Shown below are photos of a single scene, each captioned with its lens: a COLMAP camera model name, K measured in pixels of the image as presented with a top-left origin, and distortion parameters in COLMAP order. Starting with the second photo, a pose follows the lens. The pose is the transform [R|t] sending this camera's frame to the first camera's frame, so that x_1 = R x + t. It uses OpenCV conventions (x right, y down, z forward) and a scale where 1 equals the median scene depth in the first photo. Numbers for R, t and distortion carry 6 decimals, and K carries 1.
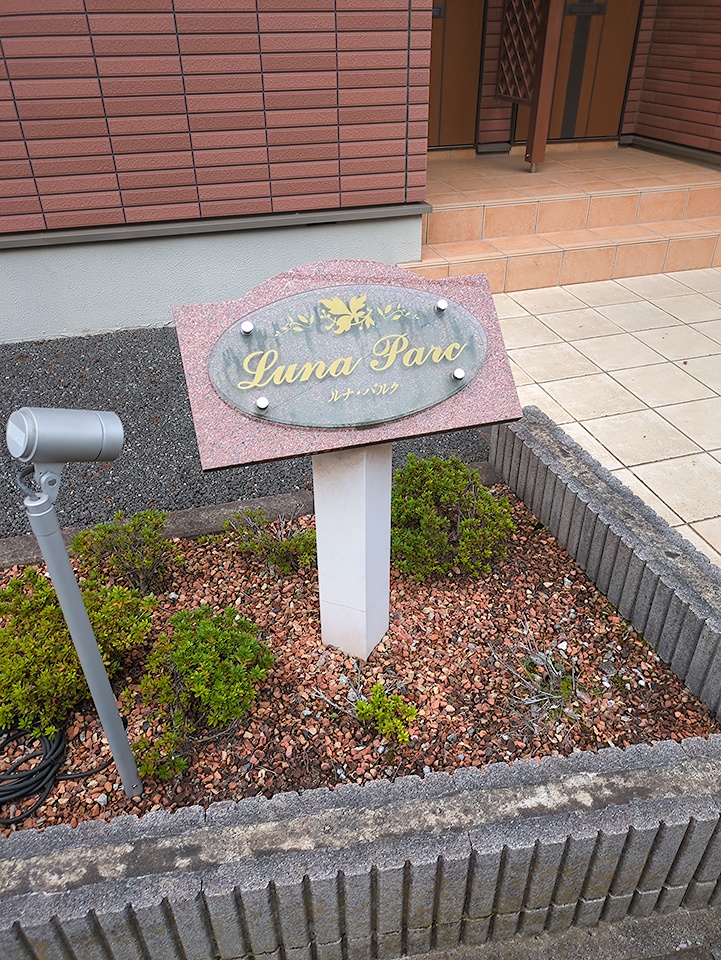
lens RADIAL K [[720.4, 0, 363.0], [0, 720.4, 503.6], [0, 0, 1]] dist [0.008783, 0.005526]
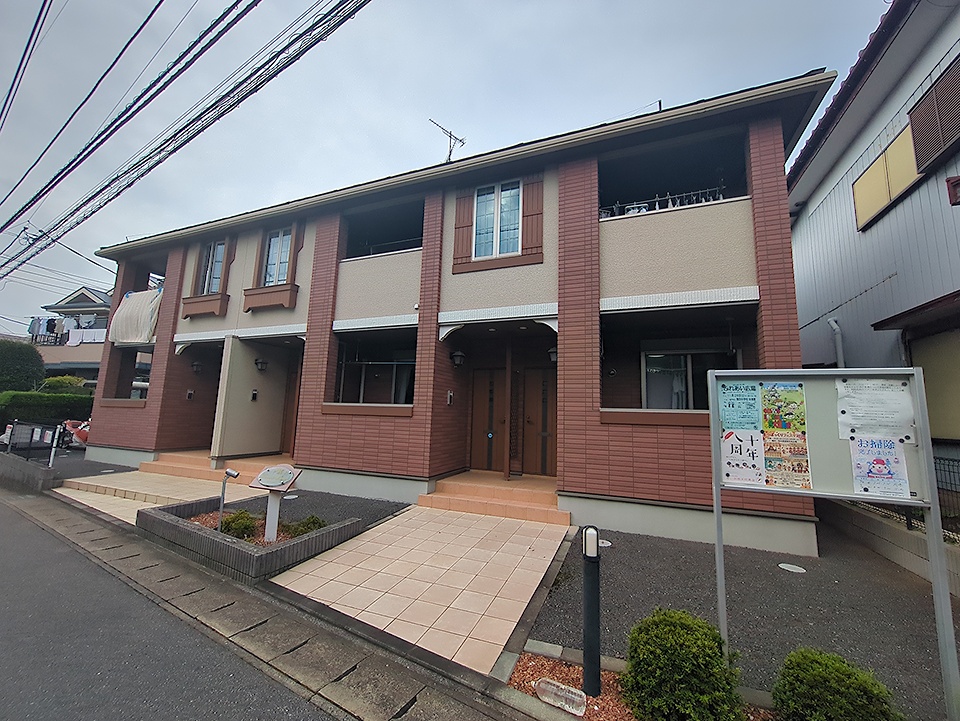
lens RADIAL K [[380.4, 0, 480.0], [0, 380.4, 360.5], [0, 0, 1]] dist [0.000853, 0.000282]
pose [[0.774134, -0.058222, -0.630339, 1.296909], [-0.388438, 0.742561, -0.545637, 0.064631], [0.499833, 0.667243, 0.552226, -0.245696]]
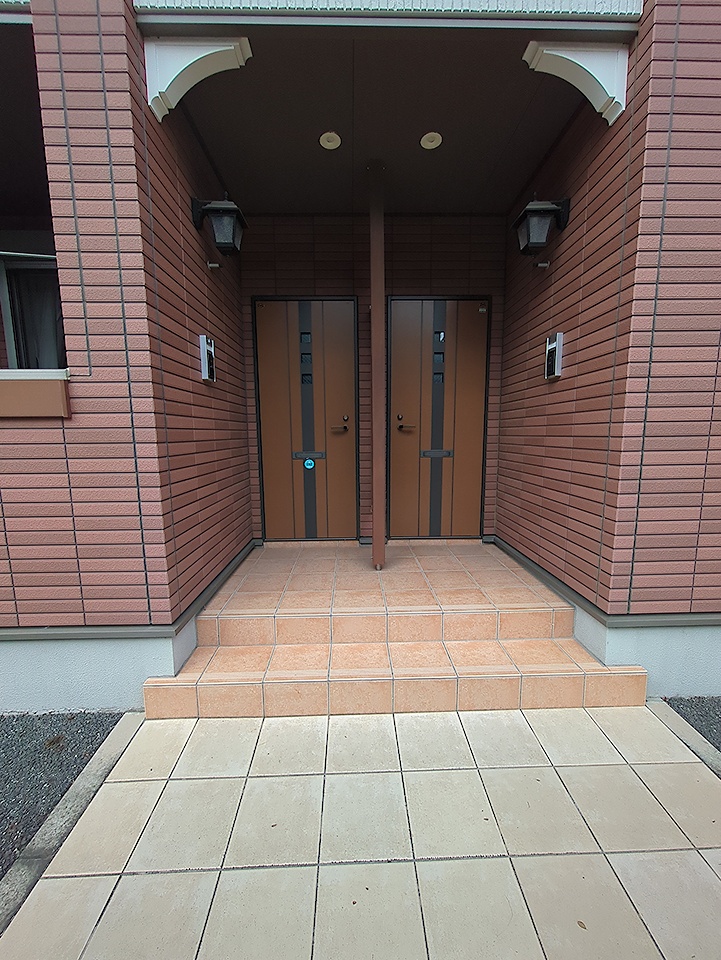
lens RADIAL K [[380.4, 0, 360.5], [0, 380.4, 480.0], [0, 0, 1]] dist [0.000853, 0.000282]
pose [[0.962535, 0.032259, -0.269233, 0.421561], [-0.151650, 0.887144, -0.435865, -0.353666], [0.224788, 0.460364, 0.858799, 0.437009]]
